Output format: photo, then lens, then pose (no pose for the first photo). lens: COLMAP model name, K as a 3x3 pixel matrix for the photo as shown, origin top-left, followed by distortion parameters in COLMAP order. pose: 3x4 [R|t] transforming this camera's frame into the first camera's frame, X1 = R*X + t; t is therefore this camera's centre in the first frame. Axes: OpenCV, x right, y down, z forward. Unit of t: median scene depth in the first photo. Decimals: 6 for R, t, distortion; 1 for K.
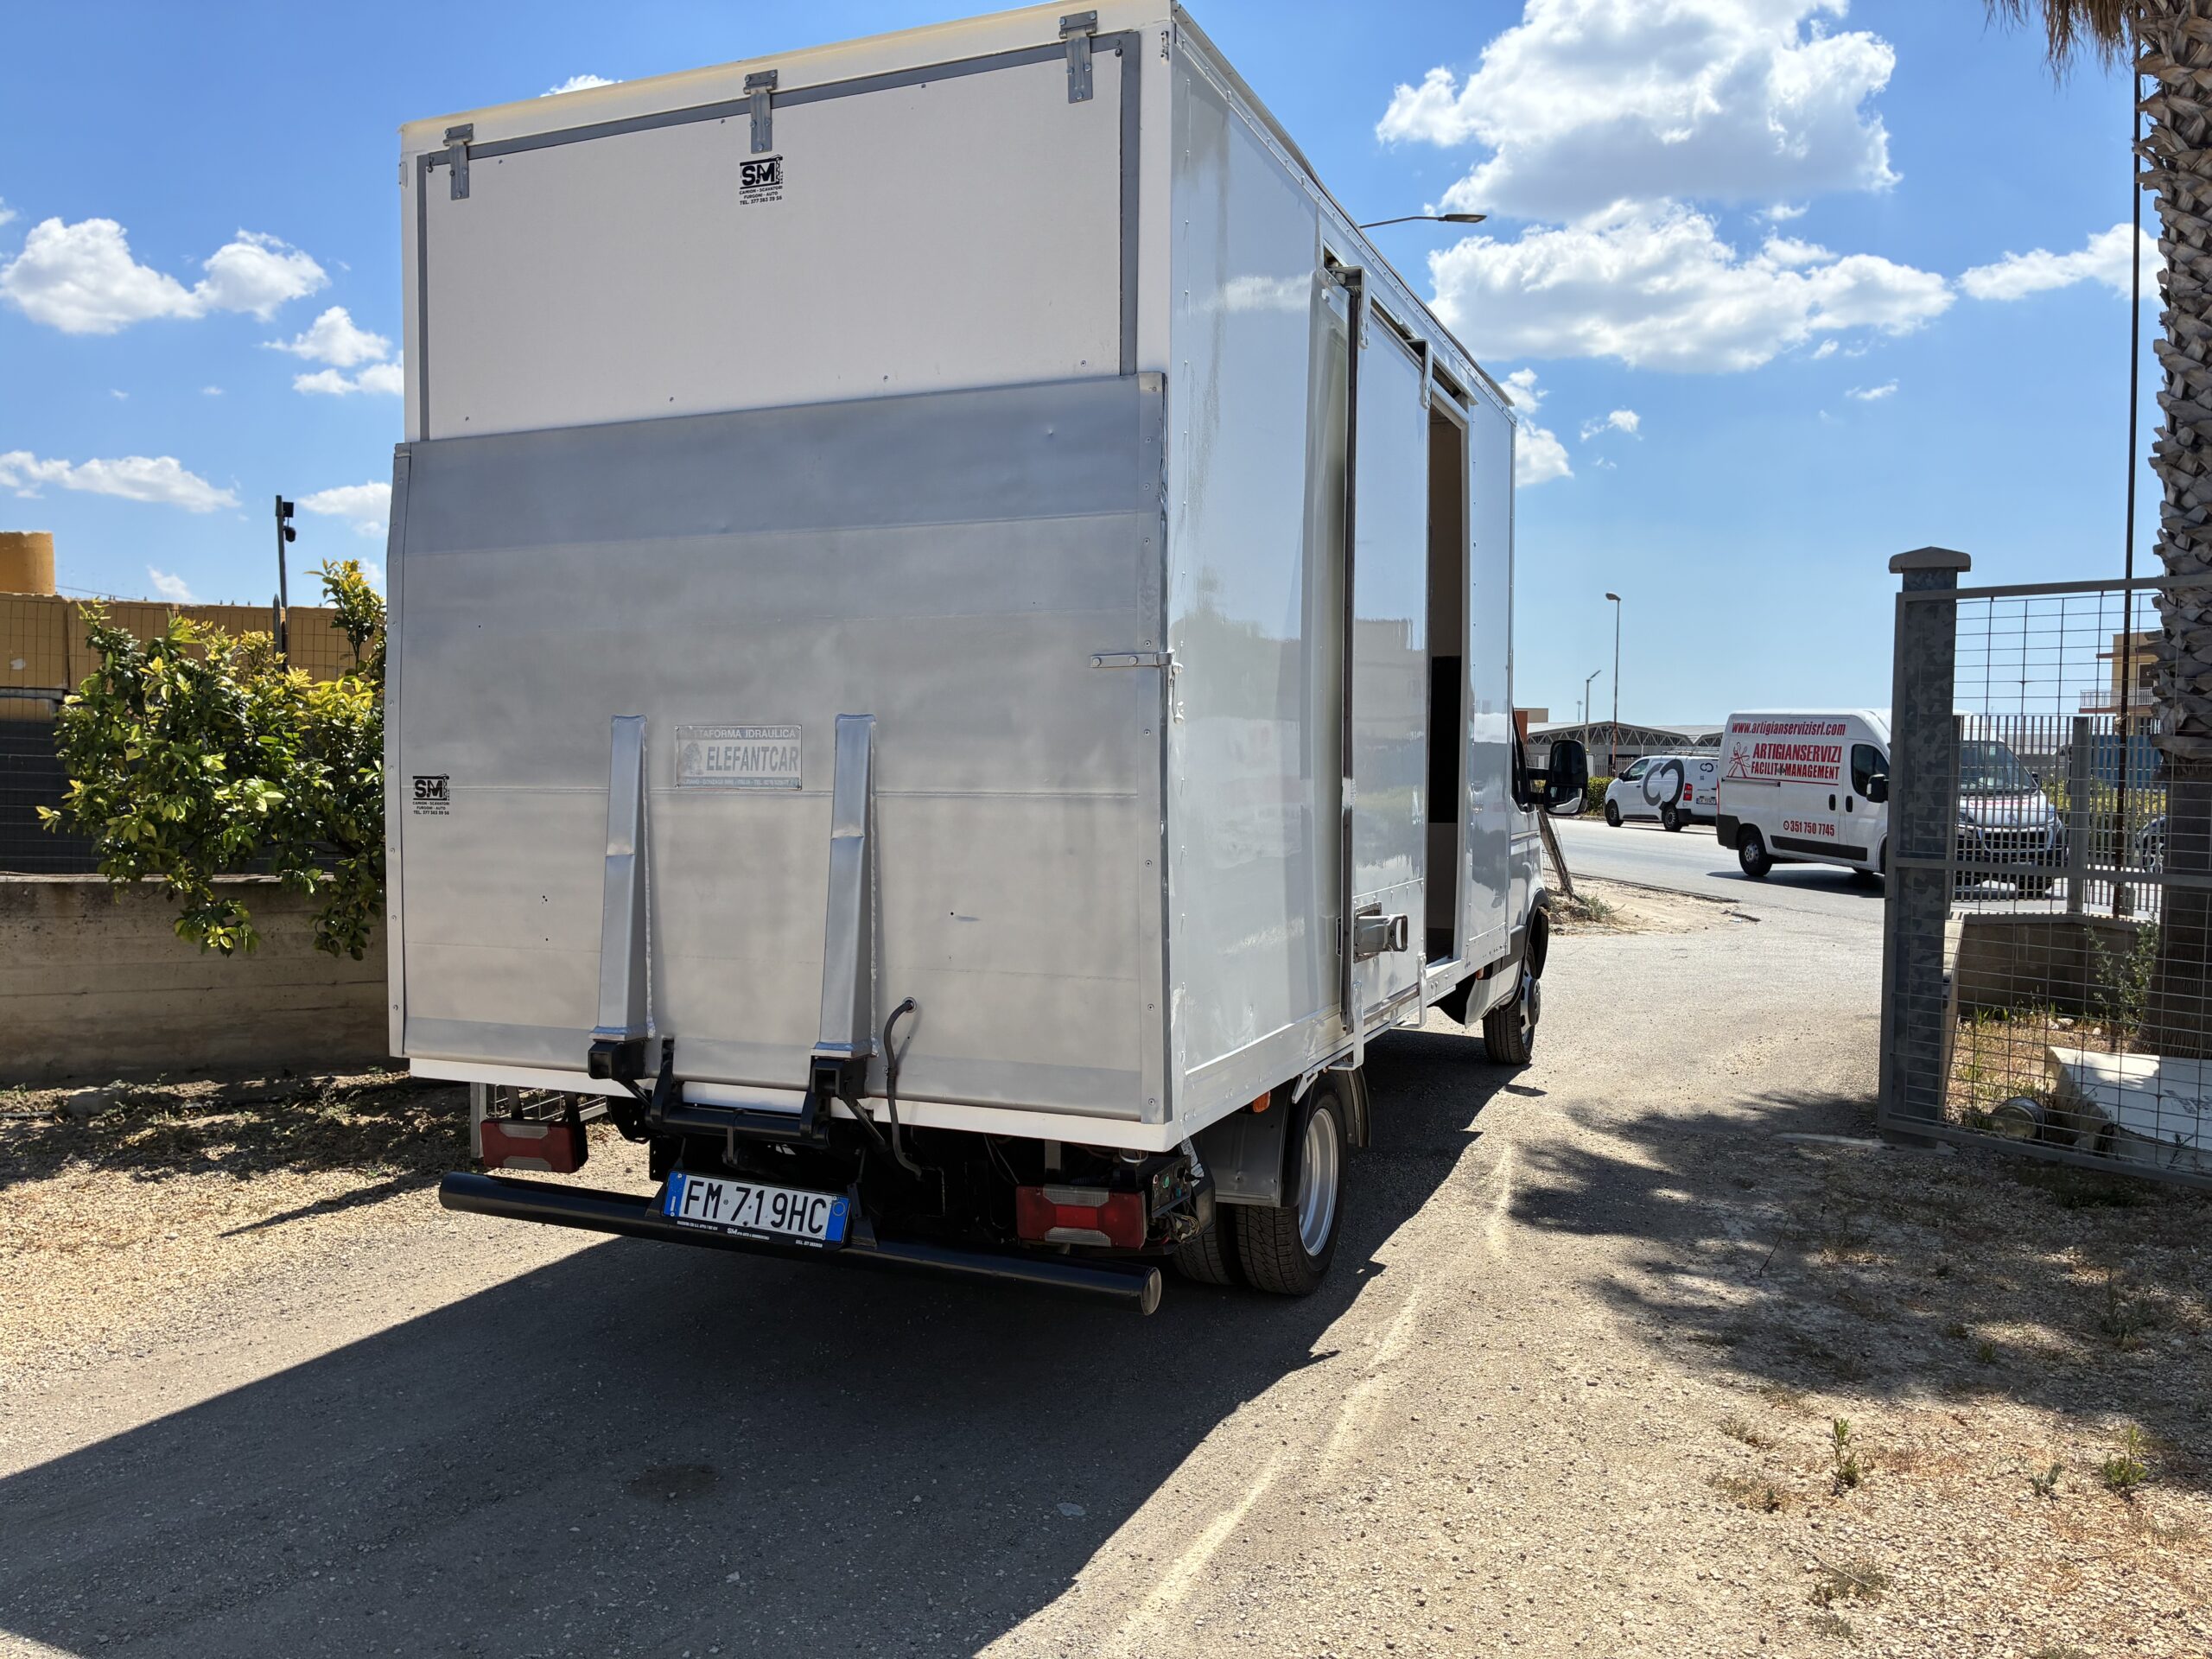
lens RADIAL K [[1681.9, 0, 1086.3], [0, 1681.9, 844.8], [0, 0, 1]] dist [0.042271, -0.050178]
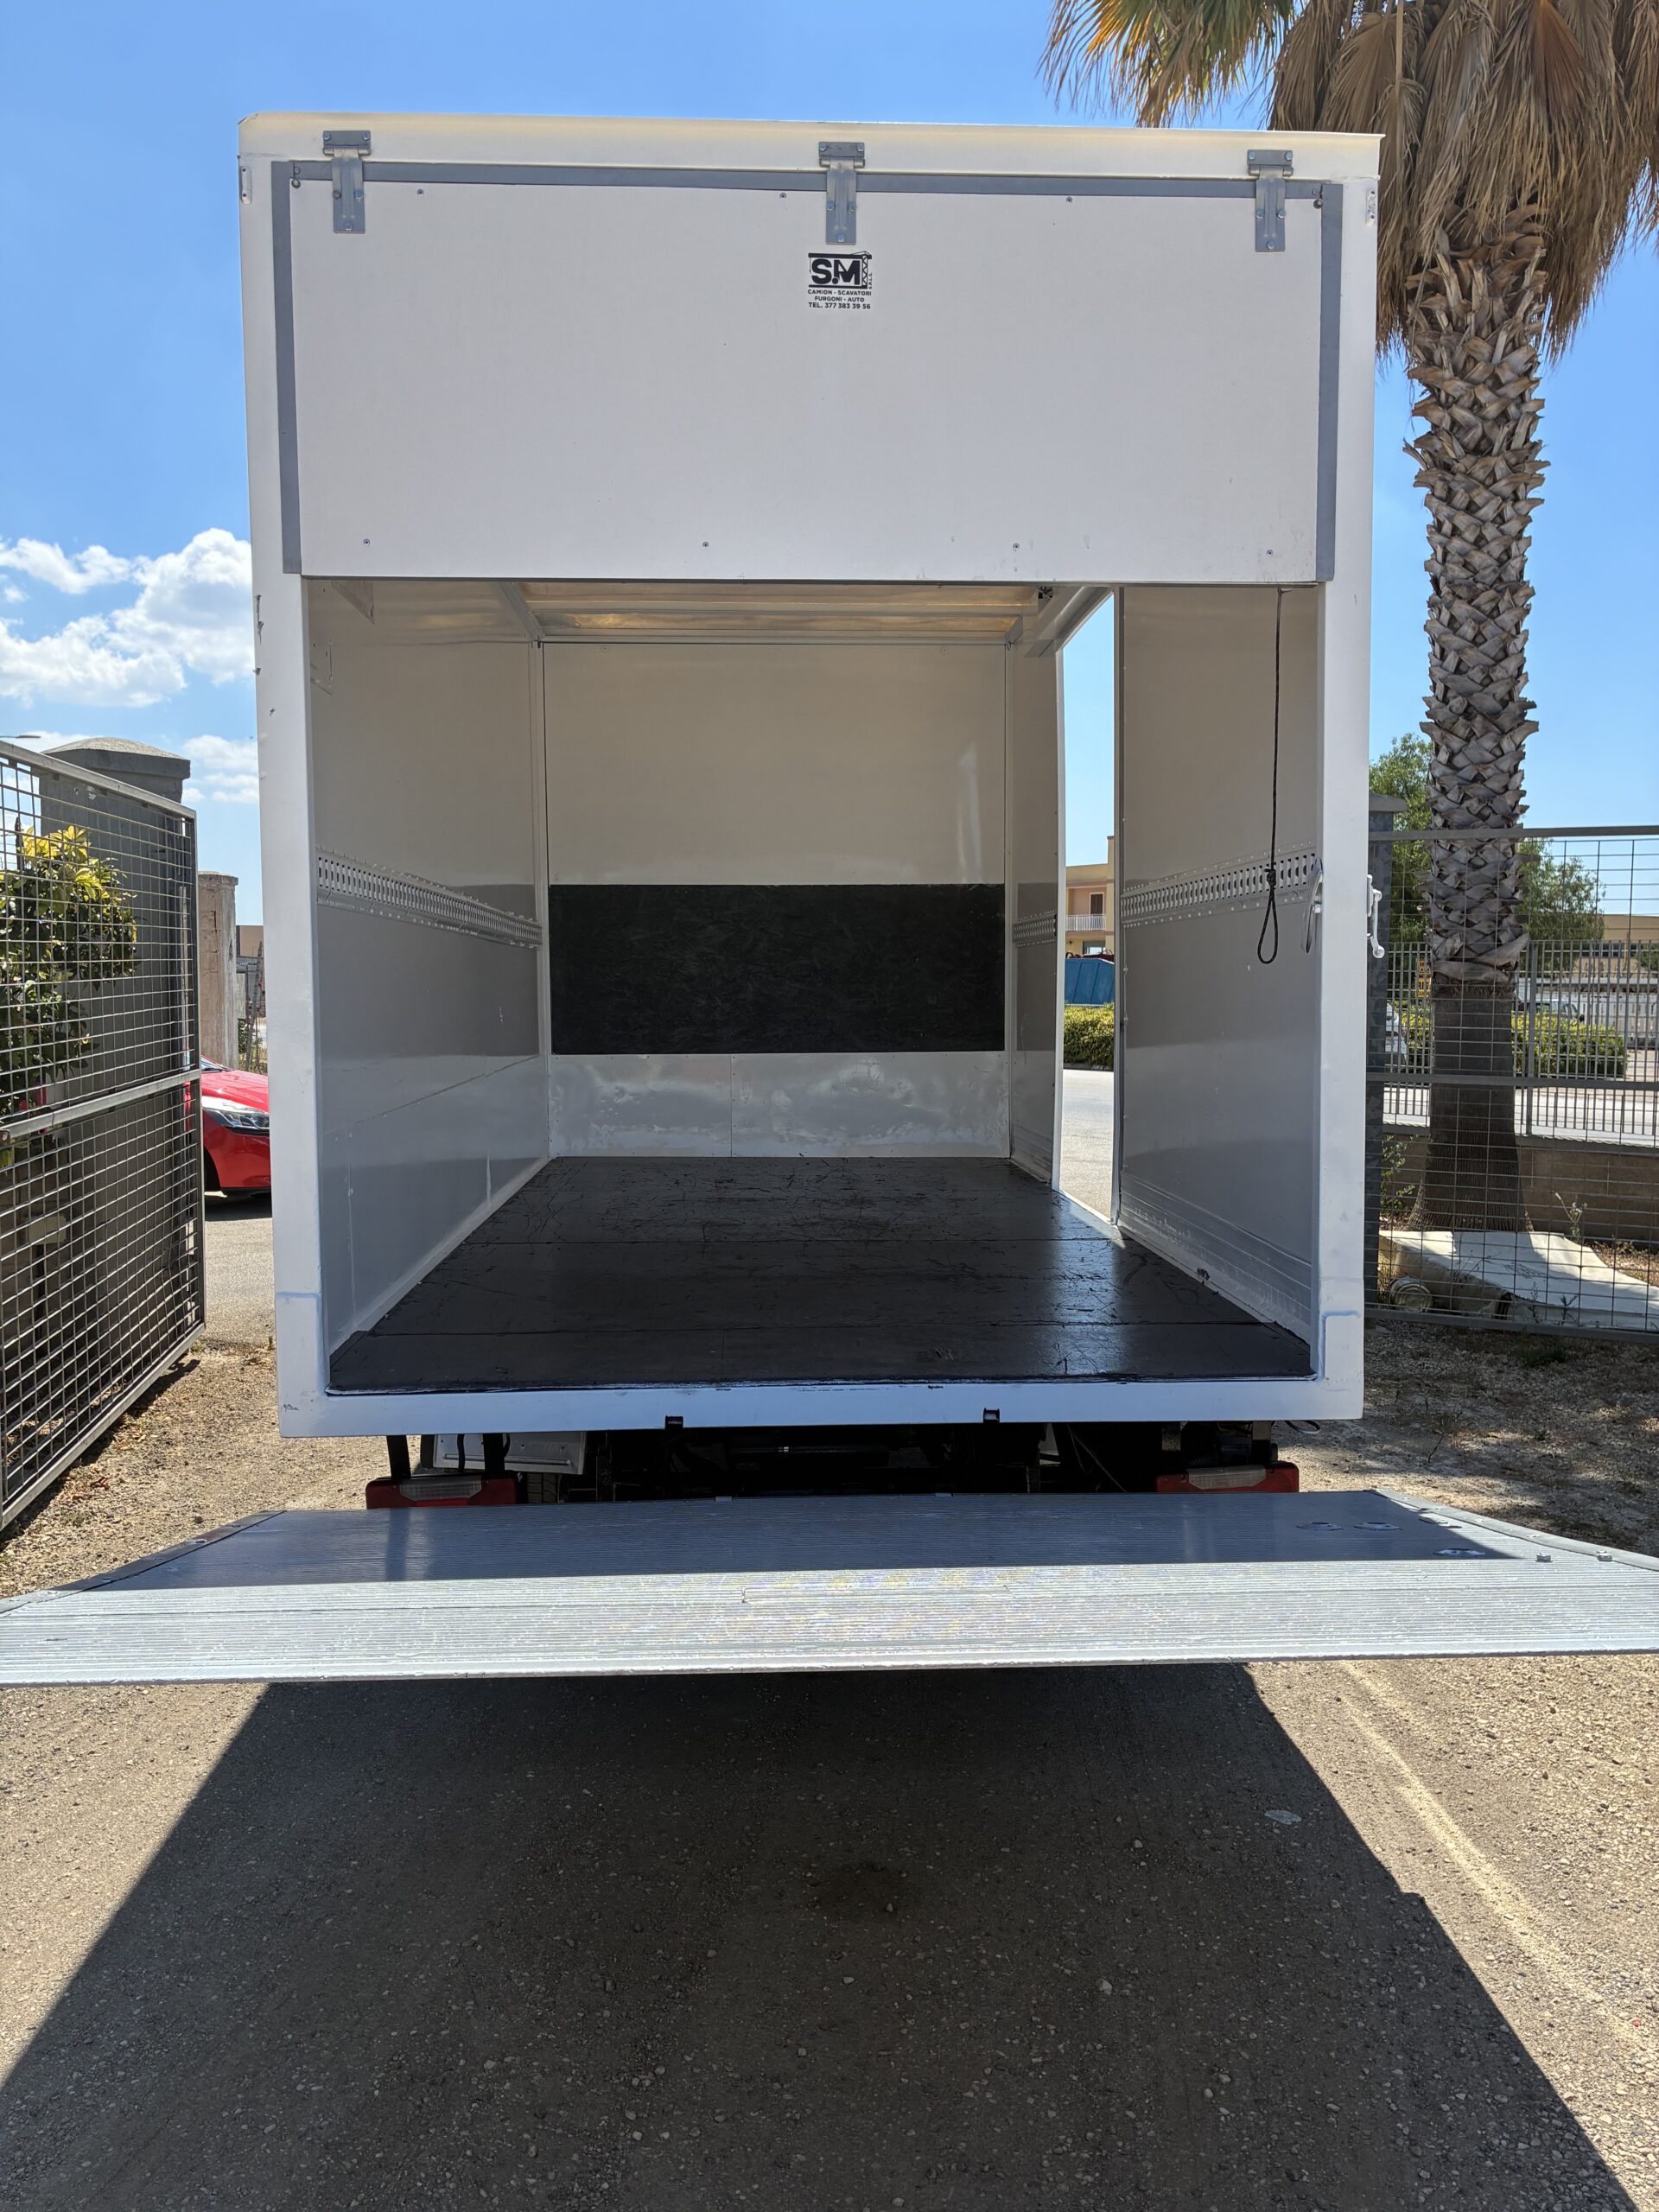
lens RADIAL K [[1681.9, 0, 896.9], [0, 1681.9, 1146.1], [0, 0, 1]] dist [0.042271, -0.050178]
pose [[0.898156, -0.051395, 0.436664, -0.429823], [0.031094, 0.998083, 0.053516, -0.020771], [-0.438577, -0.034488, 0.898032, 0.202872]]
